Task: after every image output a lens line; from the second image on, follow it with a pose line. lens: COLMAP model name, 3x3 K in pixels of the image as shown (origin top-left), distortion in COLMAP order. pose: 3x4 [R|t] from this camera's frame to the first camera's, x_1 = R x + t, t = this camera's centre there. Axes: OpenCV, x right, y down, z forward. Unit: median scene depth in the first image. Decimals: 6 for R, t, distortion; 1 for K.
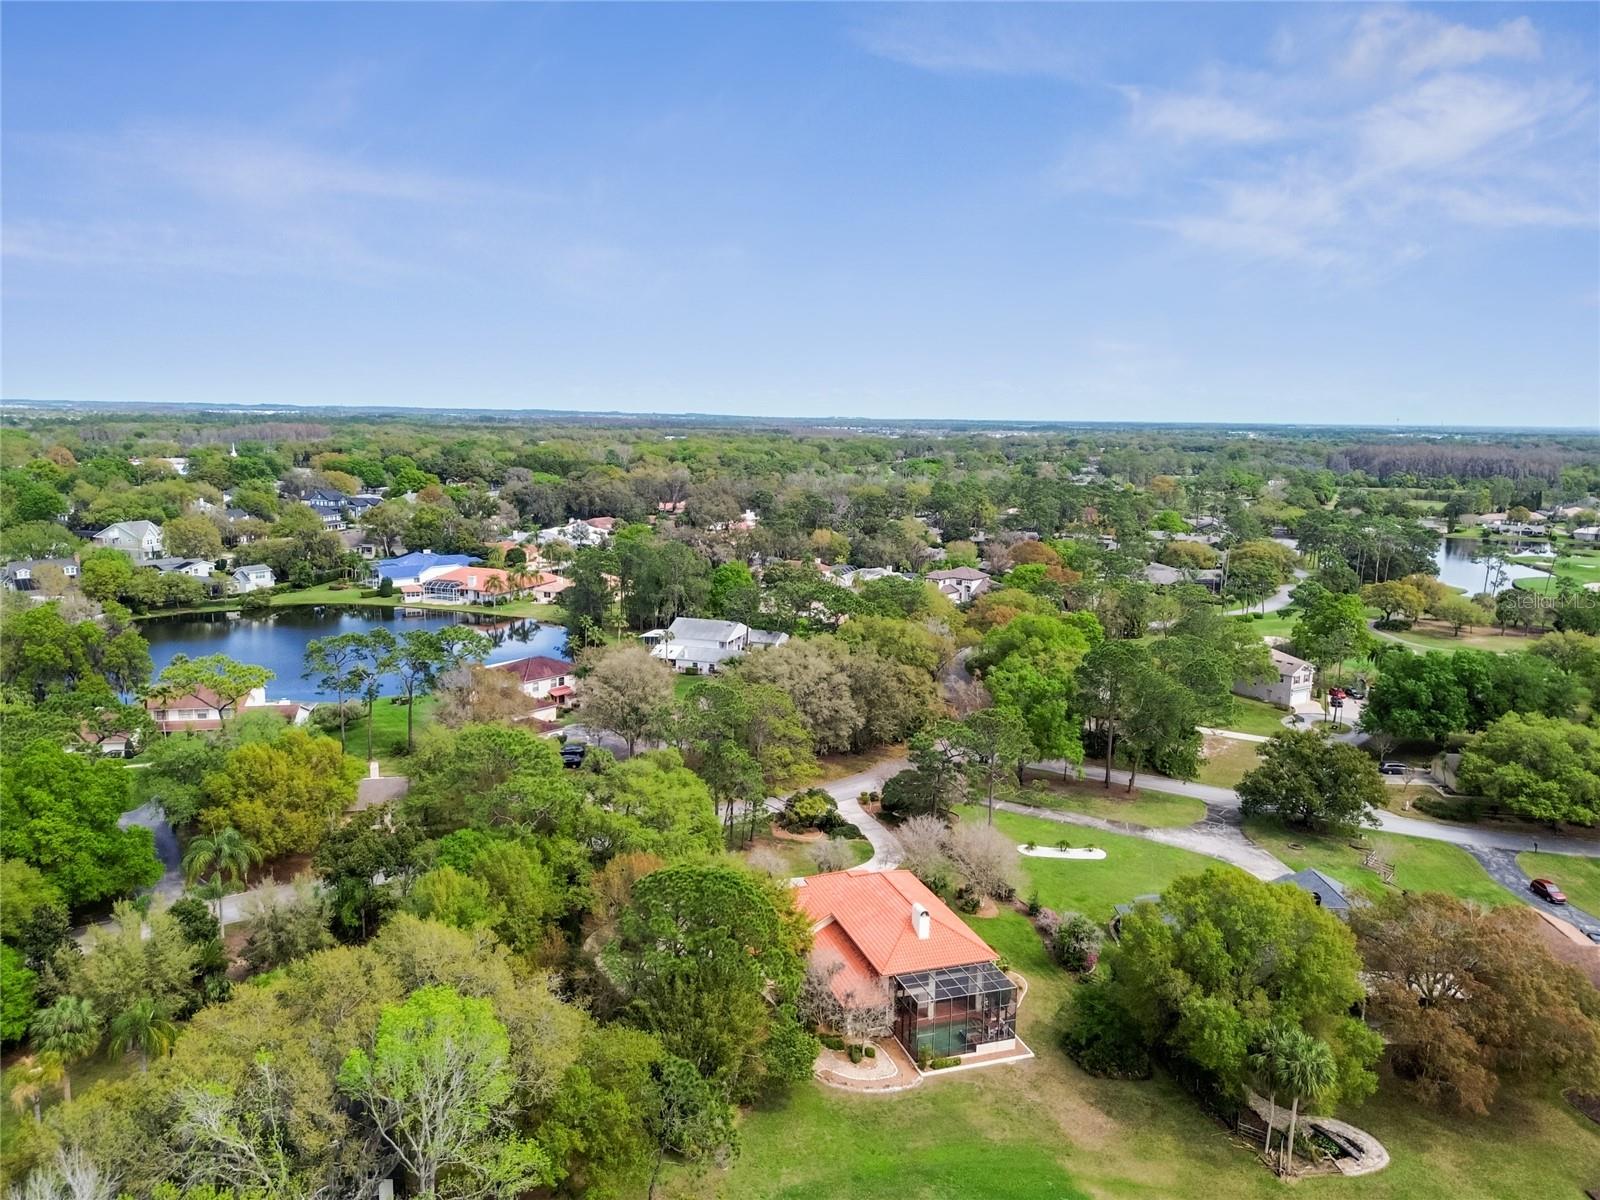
lens RADIAL K [[1119.2, 0, 800.0], [0, 1119.2, 600.0], [0, 0, 1]] dist [0.073986, -0.064609]
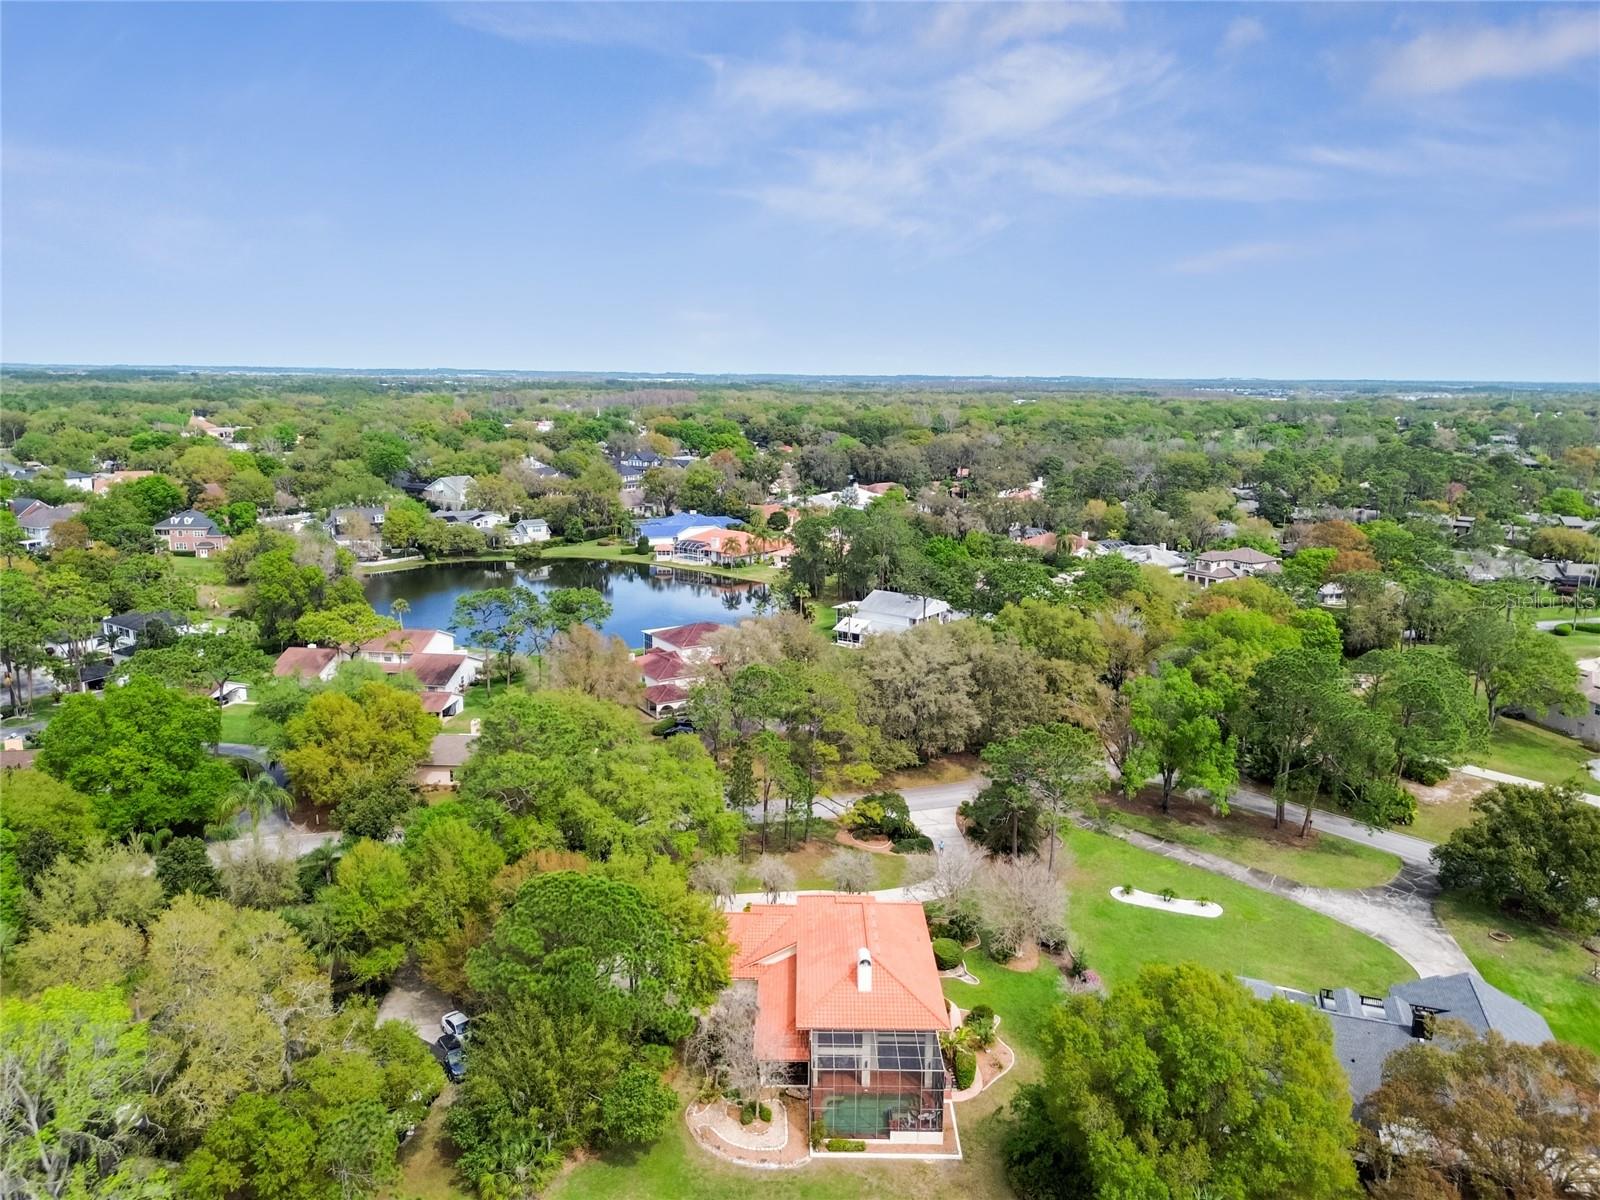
lens RADIAL K [[1119.2, 0, 800.0], [0, 1119.2, 600.0], [0, 0, 1]] dist [0.073986, -0.064609]
pose [[0.949668, 0.056444, -0.308130, 0.101060], [-0.046885, 0.998164, 0.038342, -0.007680], [0.309729, -0.021965, 0.950571, 0.060641]]
